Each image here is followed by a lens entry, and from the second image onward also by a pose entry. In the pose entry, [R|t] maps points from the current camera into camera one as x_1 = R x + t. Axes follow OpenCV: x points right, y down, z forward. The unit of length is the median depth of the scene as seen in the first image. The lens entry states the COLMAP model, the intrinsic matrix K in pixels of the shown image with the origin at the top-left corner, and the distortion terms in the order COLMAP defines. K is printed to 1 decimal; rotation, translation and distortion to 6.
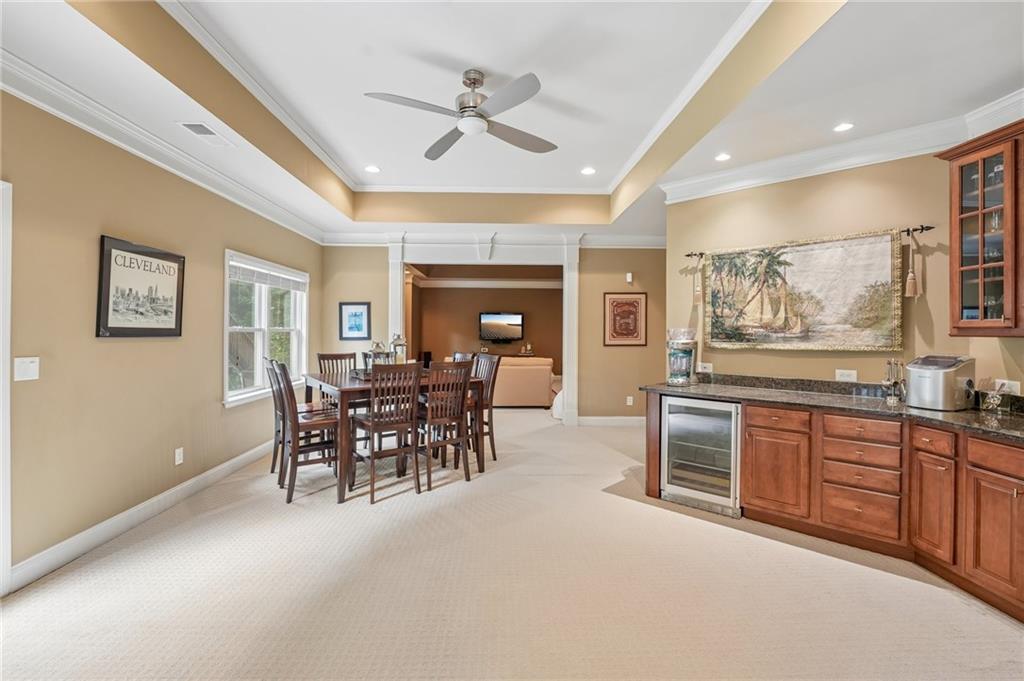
lens RADIAL K [[440.0, 0, 512.0], [0, 440.0, 340.5], [0, 0, 1]] dist [-0.001641, -0.000117]
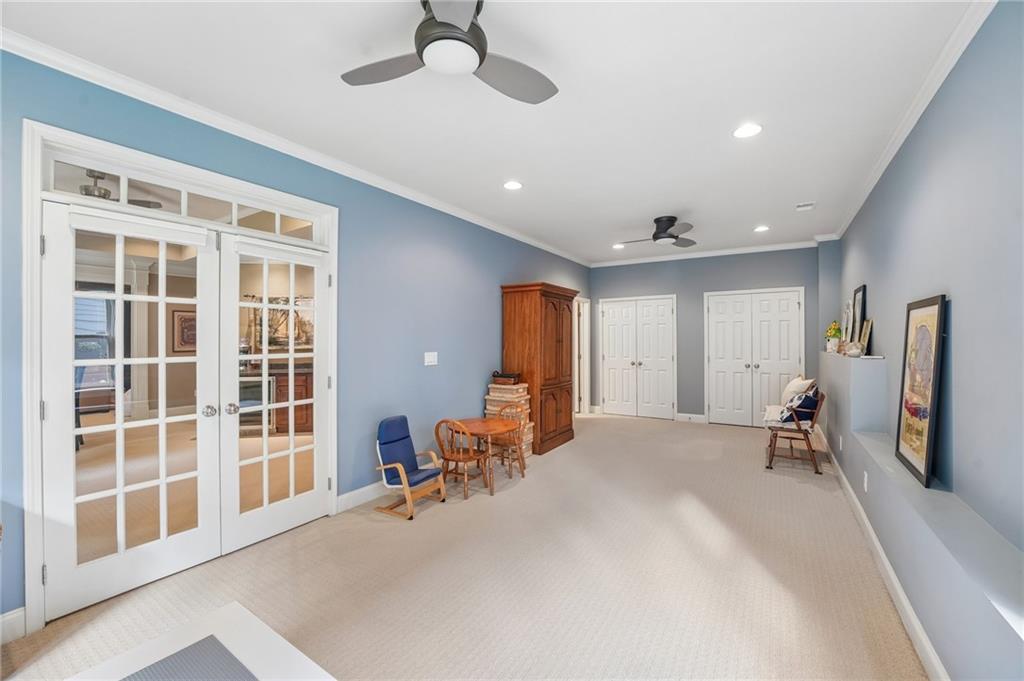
lens RADIAL K [[413.6, 0, 510.2], [0, 413.6, 336.8], [0, 0, 1]] dist [-0.022779, -0.000008]
pose [[0.571121, 0.001783, 0.820864, -0.348660], [0.022777, 0.999578, -0.018018, 0.020037], [-0.820550, 0.028987, 0.570839, -0.822807]]
